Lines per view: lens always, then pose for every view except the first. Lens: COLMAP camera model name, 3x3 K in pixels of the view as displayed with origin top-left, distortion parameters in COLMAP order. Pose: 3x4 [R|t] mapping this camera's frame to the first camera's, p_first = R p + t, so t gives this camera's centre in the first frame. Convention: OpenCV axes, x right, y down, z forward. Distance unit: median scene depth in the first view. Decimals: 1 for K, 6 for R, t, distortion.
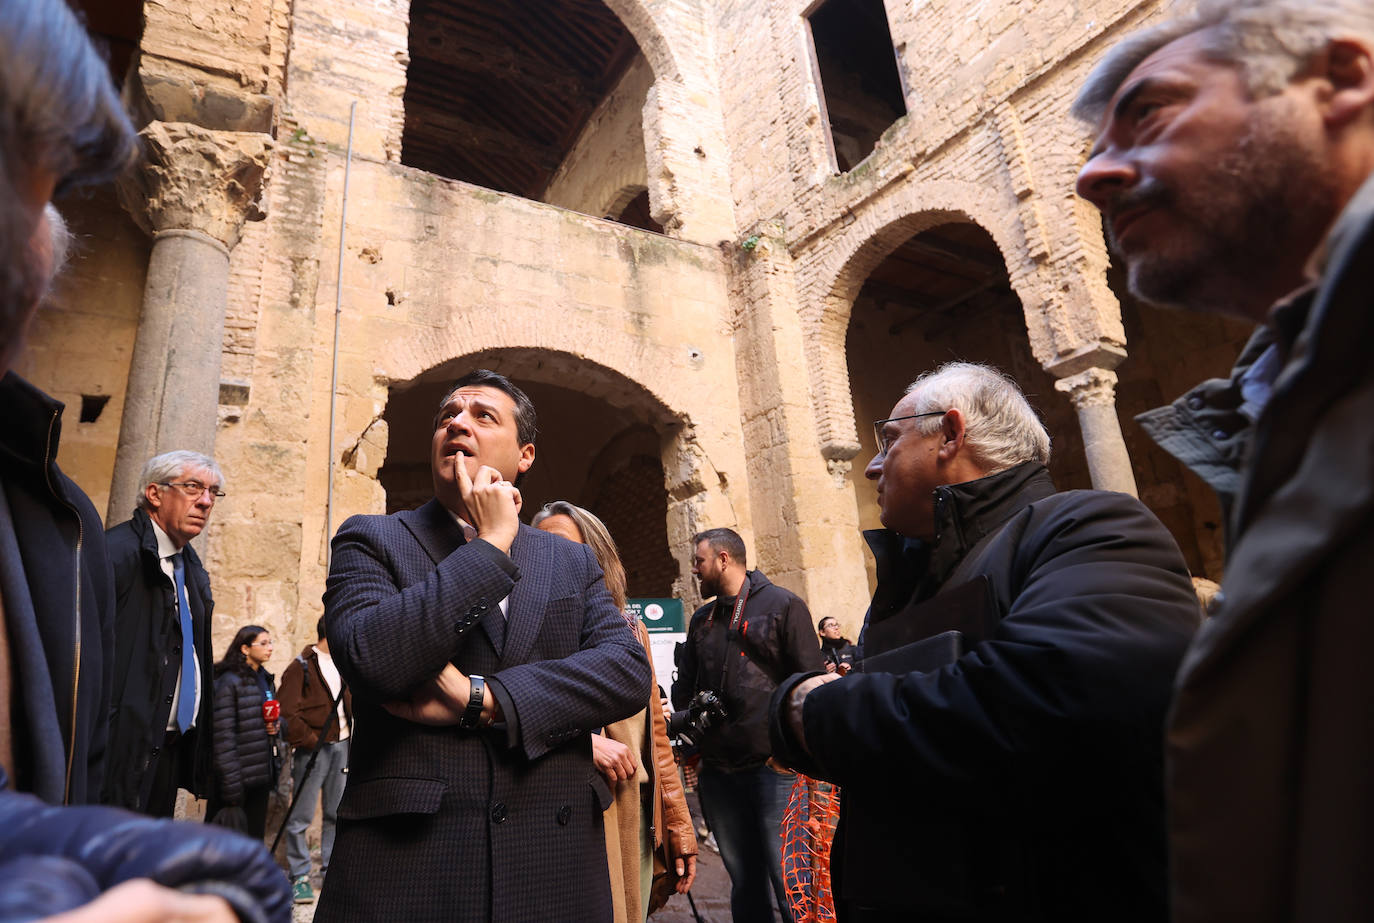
lens RADIAL K [[733.8, 0, 631.8], [0, 733.8, 436.9], [0, 0, 1]] dist [-0.076527, 0.049566]
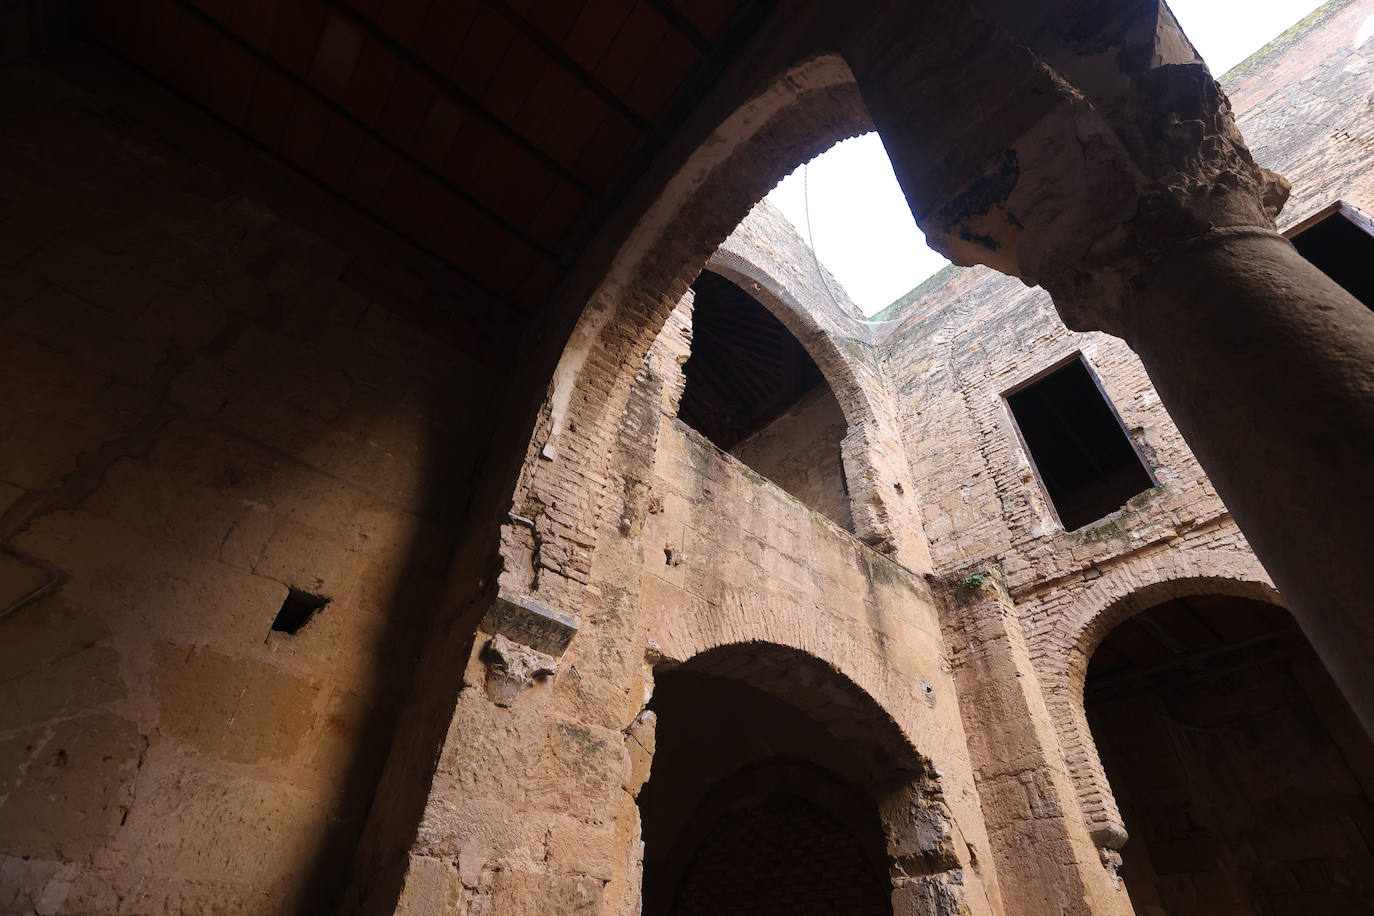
lens RADIAL K [[627.8, 0, 700.5], [0, 627.8, 454.8], [0, 0, 1]] dist [-0.059639, 0.029691]
pose [[0.972643, 0.214735, 0.088623, -0.352675], [-0.153664, 0.880830, -0.447801, 0.019181], [-0.174220, 0.421932, 0.889730, 0.282504]]
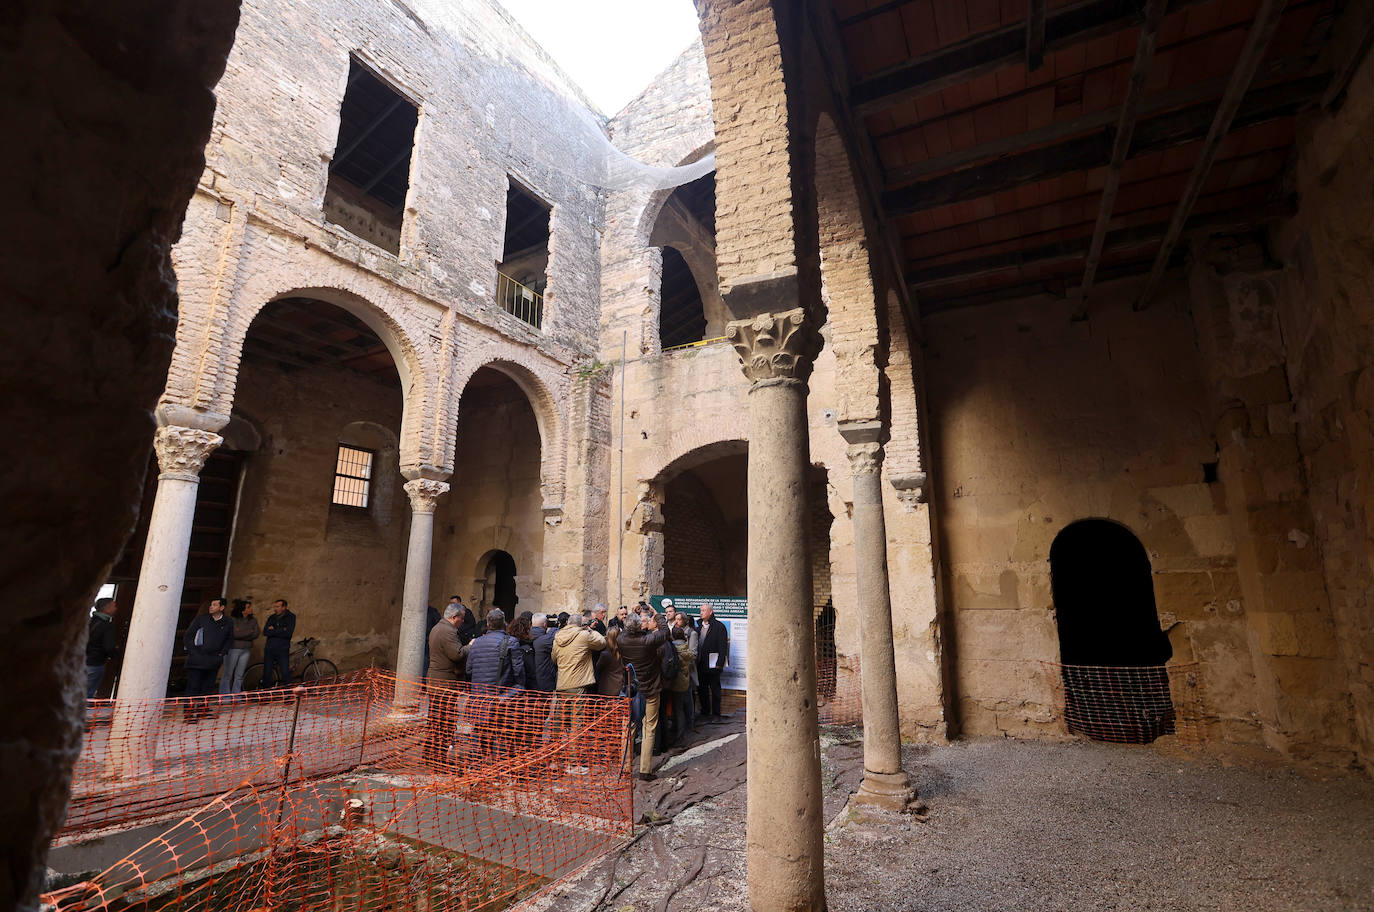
lens RADIAL K [[637.1, 0, 691.6], [0, 637.1, 446.7], [0, 0, 1]] dist [-0.060419, 0.024177]
pose [[0.549128, -0.134305, -0.824876, 1.013174], [0.206213, 0.978260, -0.022000, -0.091302], [0.809898, -0.158019, 0.564885, 0.141232]]
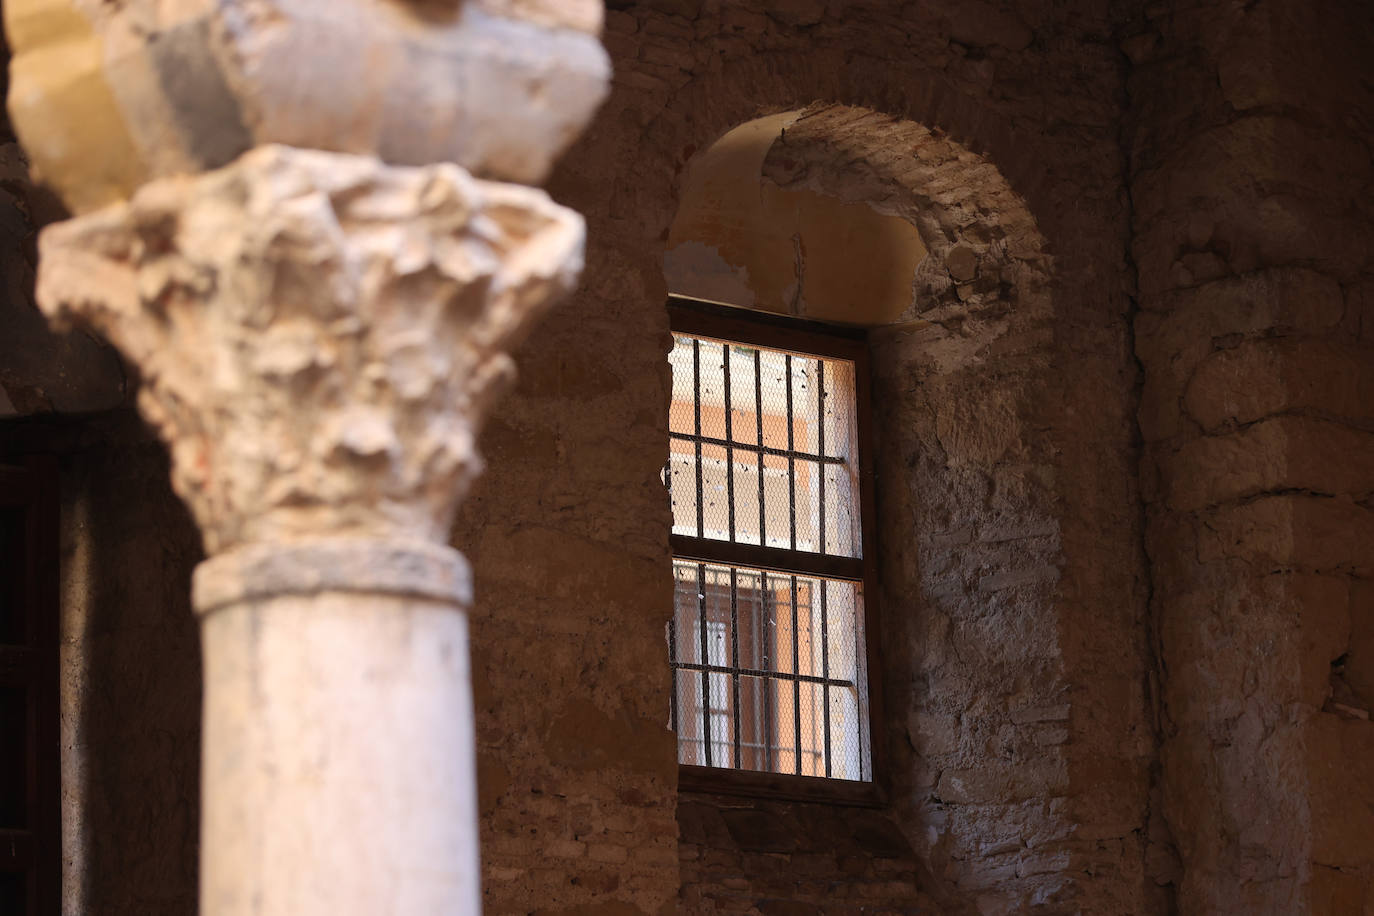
lens RADIAL K [[4897.1, 0, 687.0], [0, 4897.1, 458.5], [0, 0, 1]] dist [0.711762, -0.388797]
pose [[0.222948, -0.139008, -0.964868, 0.735732], [0.290400, 0.954313, -0.070386, -0.156276], [0.930571, -0.264505, 0.253130, -0.098459]]
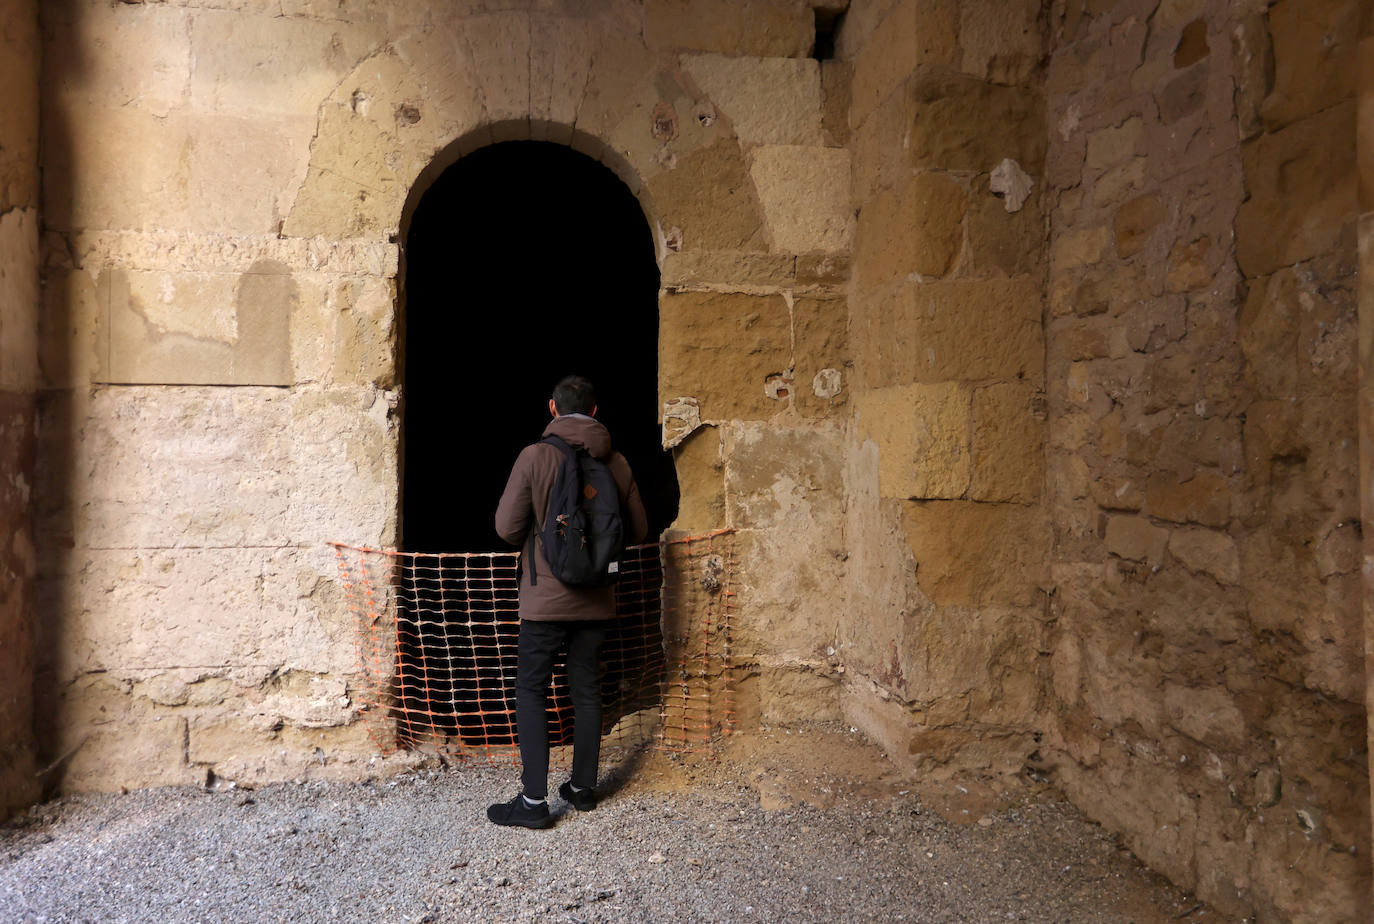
lens RADIAL K [[1018.4, 0, 677.9], [0, 1018.4, 433.3], [0, 0, 1]] dist [-0.004320, 0.000154]
pose [[0.943442, 0.049555, -0.327814, 0.773884], [0.042894, 0.962212, 0.268902, 0.160945], [0.328752, -0.267755, 0.905665, 0.728261]]
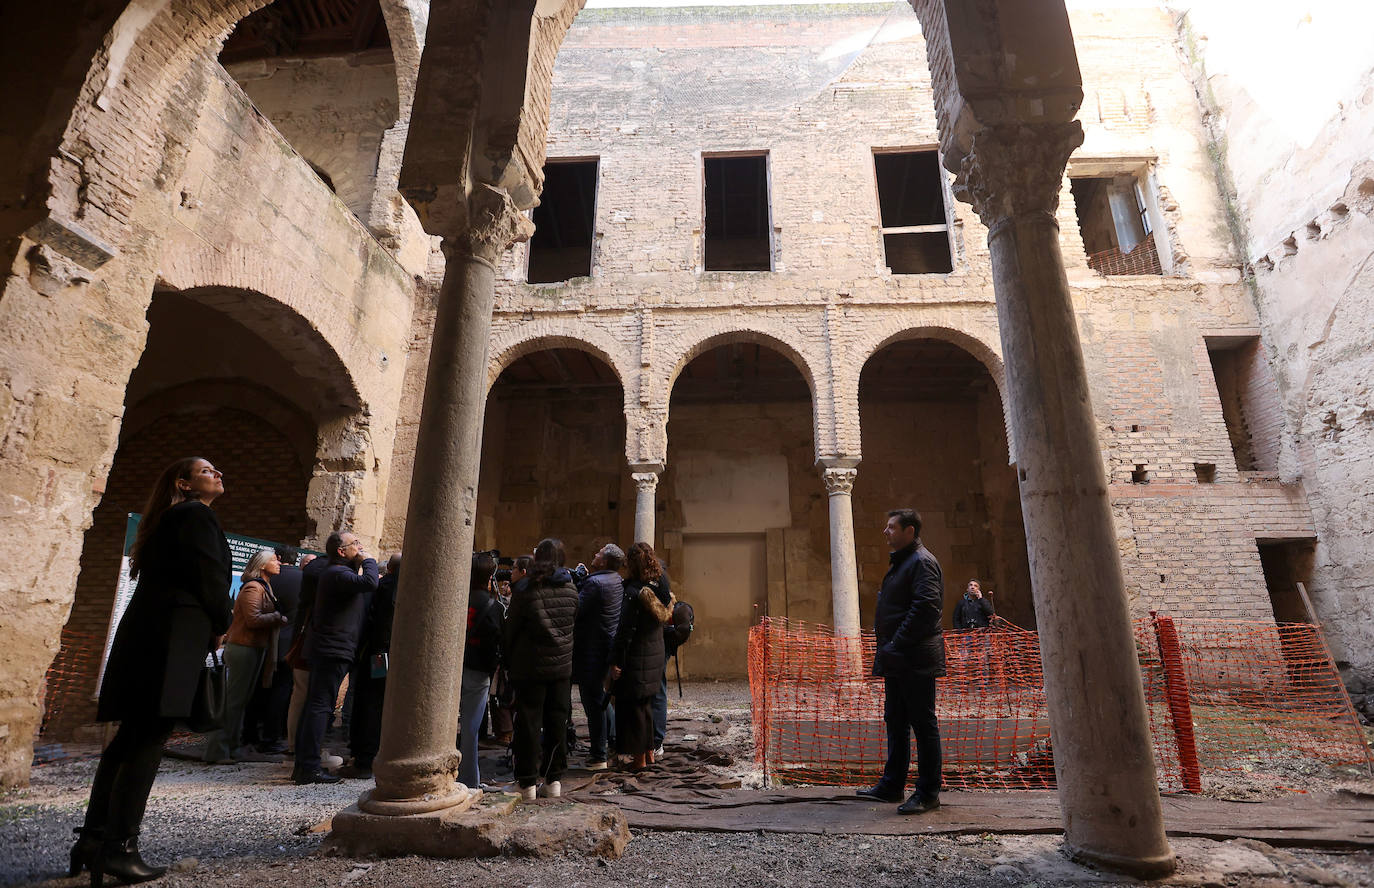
lens RADIAL K [[648.0, 0, 685.9], [0, 648.0, 434.2], [0, 0, 1]] dist [-0.056013, 0.020762]
pose [[0.550639, 0.300955, 0.778603, -0.474369], [-0.276275, 0.945883, -0.170228, 0.053501], [-0.787698, -0.121374, 0.603987, -0.047812]]
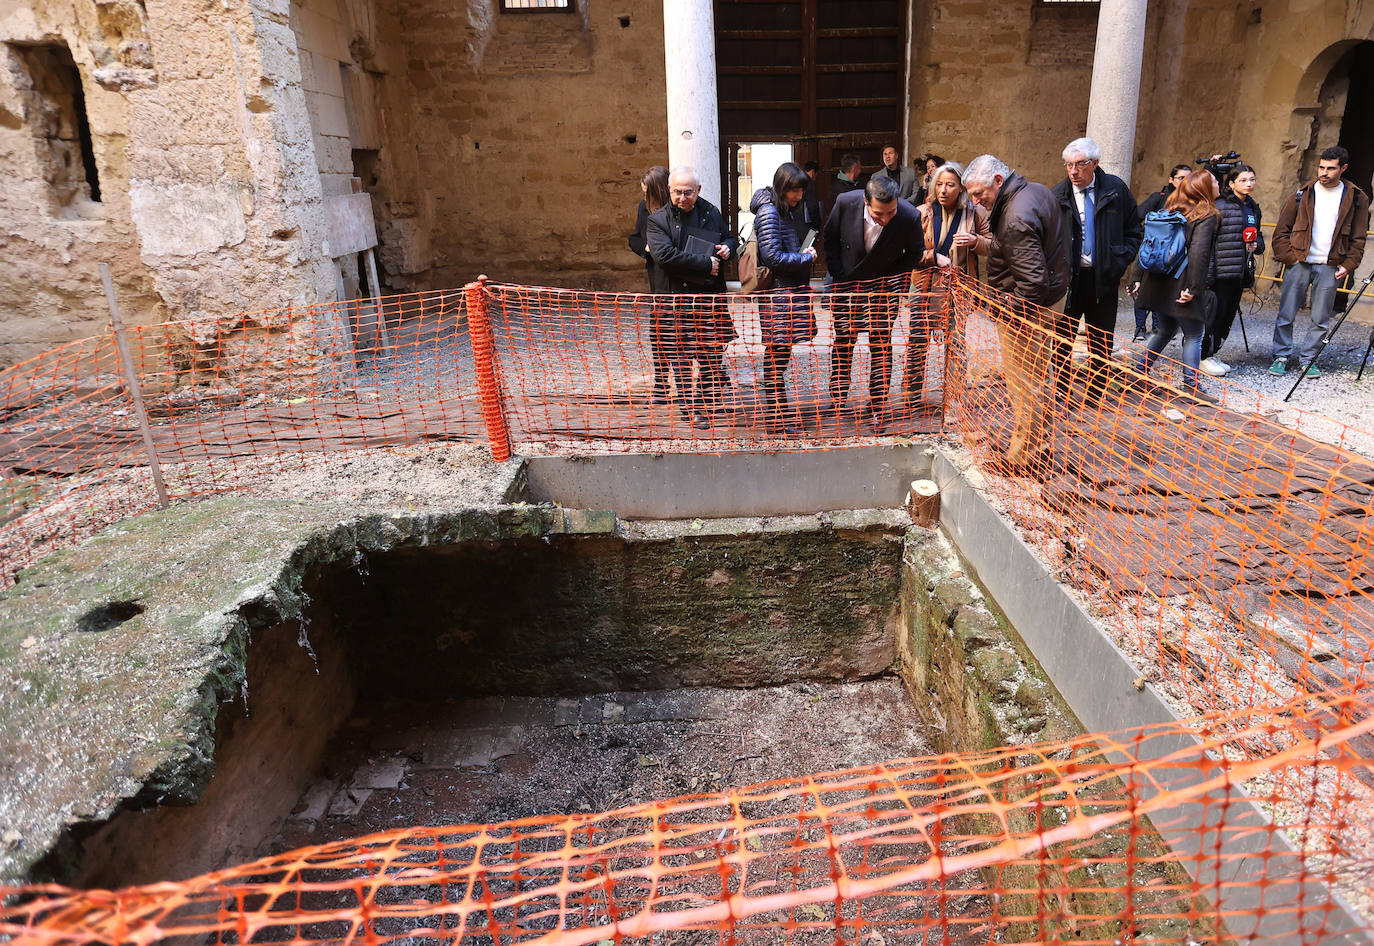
lens RADIAL K [[742.5, 0, 739.5], [0, 742.5, 400.9], [0, 0, 1]] dist [-0.037329, 0.008871]
pose [[-0.415960, 0.336256, -0.844931, 0.584585], [0.310668, 0.925771, 0.215486, 0.018668], [0.854671, -0.172860, -0.489548, 0.331563]]
